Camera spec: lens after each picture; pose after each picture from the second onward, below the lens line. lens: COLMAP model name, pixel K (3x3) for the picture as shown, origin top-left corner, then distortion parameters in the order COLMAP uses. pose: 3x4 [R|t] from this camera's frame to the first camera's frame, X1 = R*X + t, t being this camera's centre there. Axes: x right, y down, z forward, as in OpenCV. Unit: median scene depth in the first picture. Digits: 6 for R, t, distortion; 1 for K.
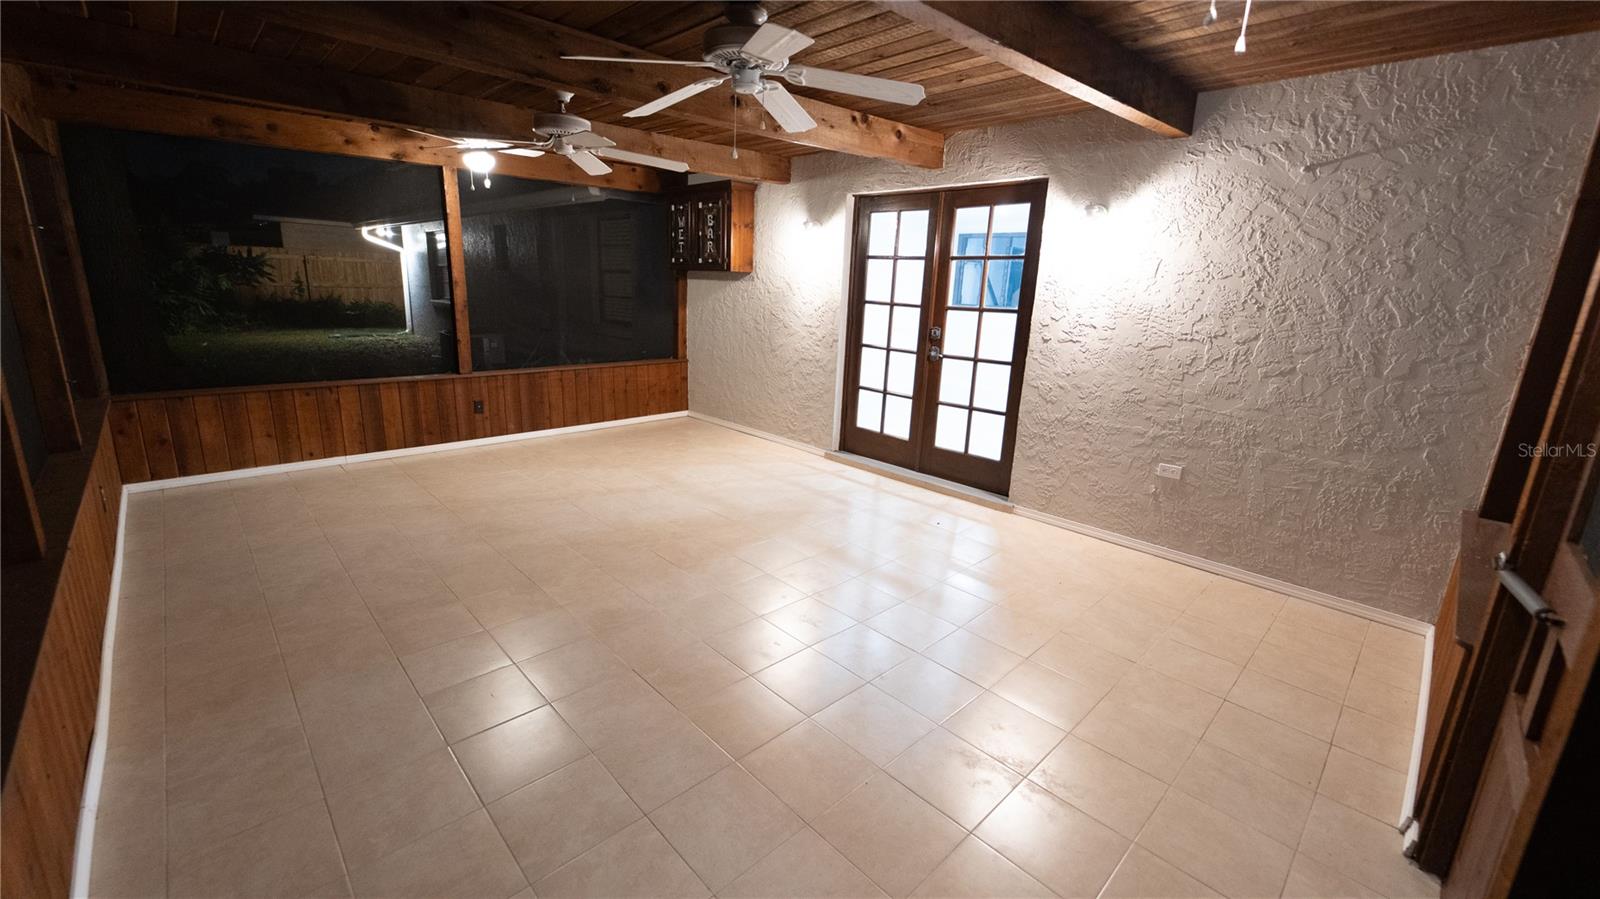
lens RADIAL K [[634.7, 0, 803.1], [0, 634.7, 459.1], [0, 0, 1]] dist [-0.000132, -0.000262]
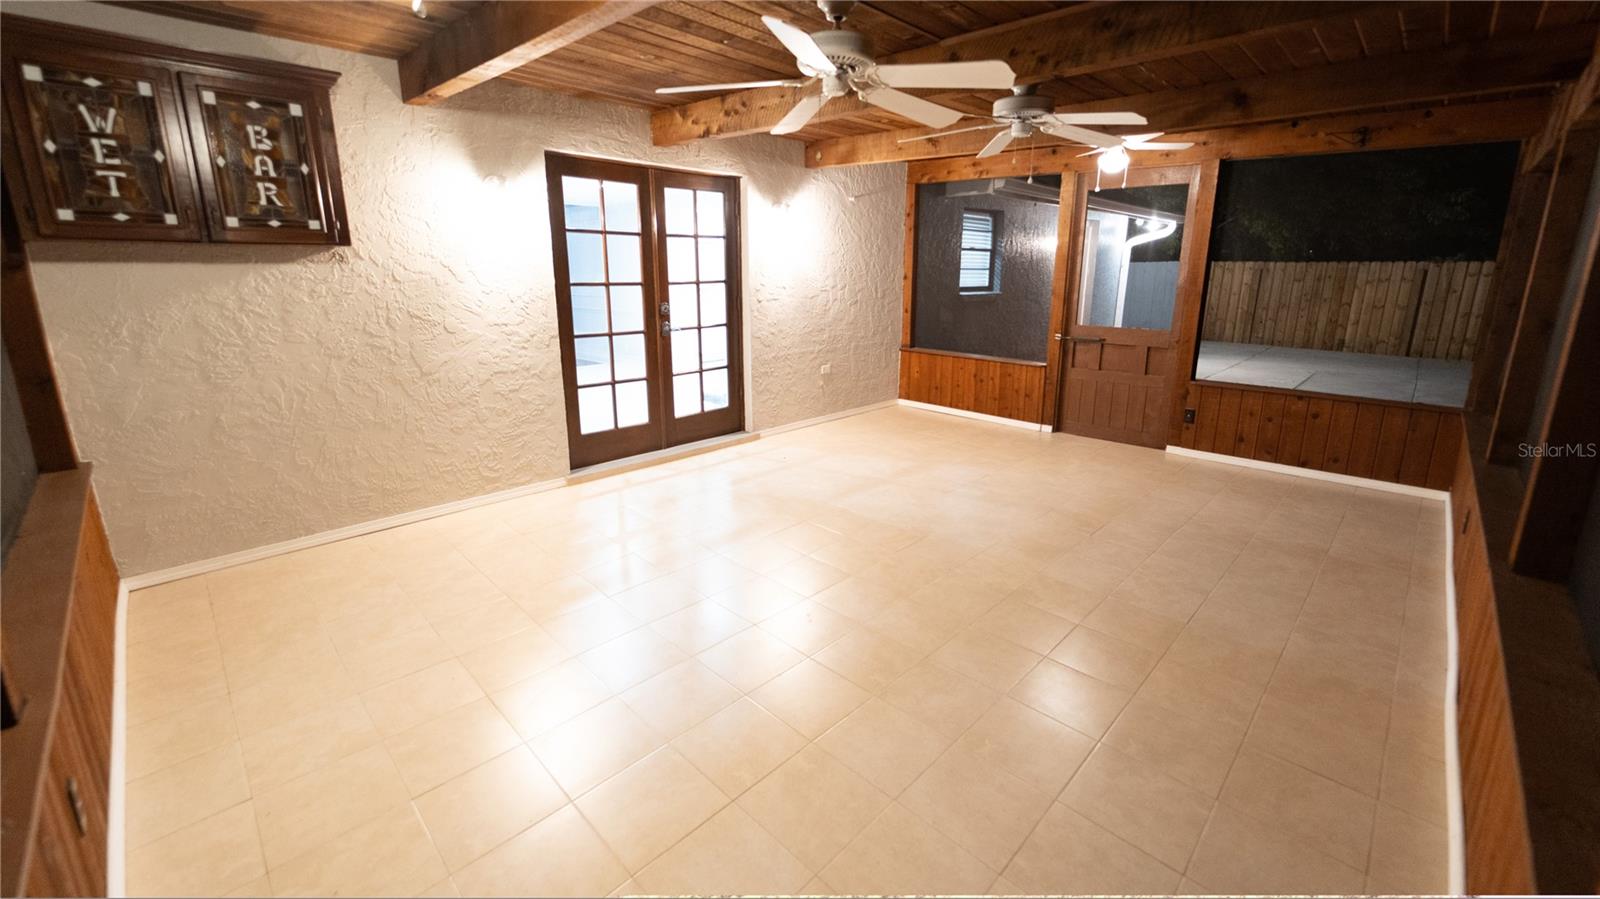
lens RADIAL K [[642.2, 0, 792.7], [0, 642.2, 433.0], [0, 0, 1]] dist [-0.000838, -0.000367]
pose [[-0.022990, -0.287636, 0.957464, -0.834682], [0.260723, 0.922850, 0.283498, -0.252083], [-0.965140, 0.256150, 0.053777, 0.794602]]
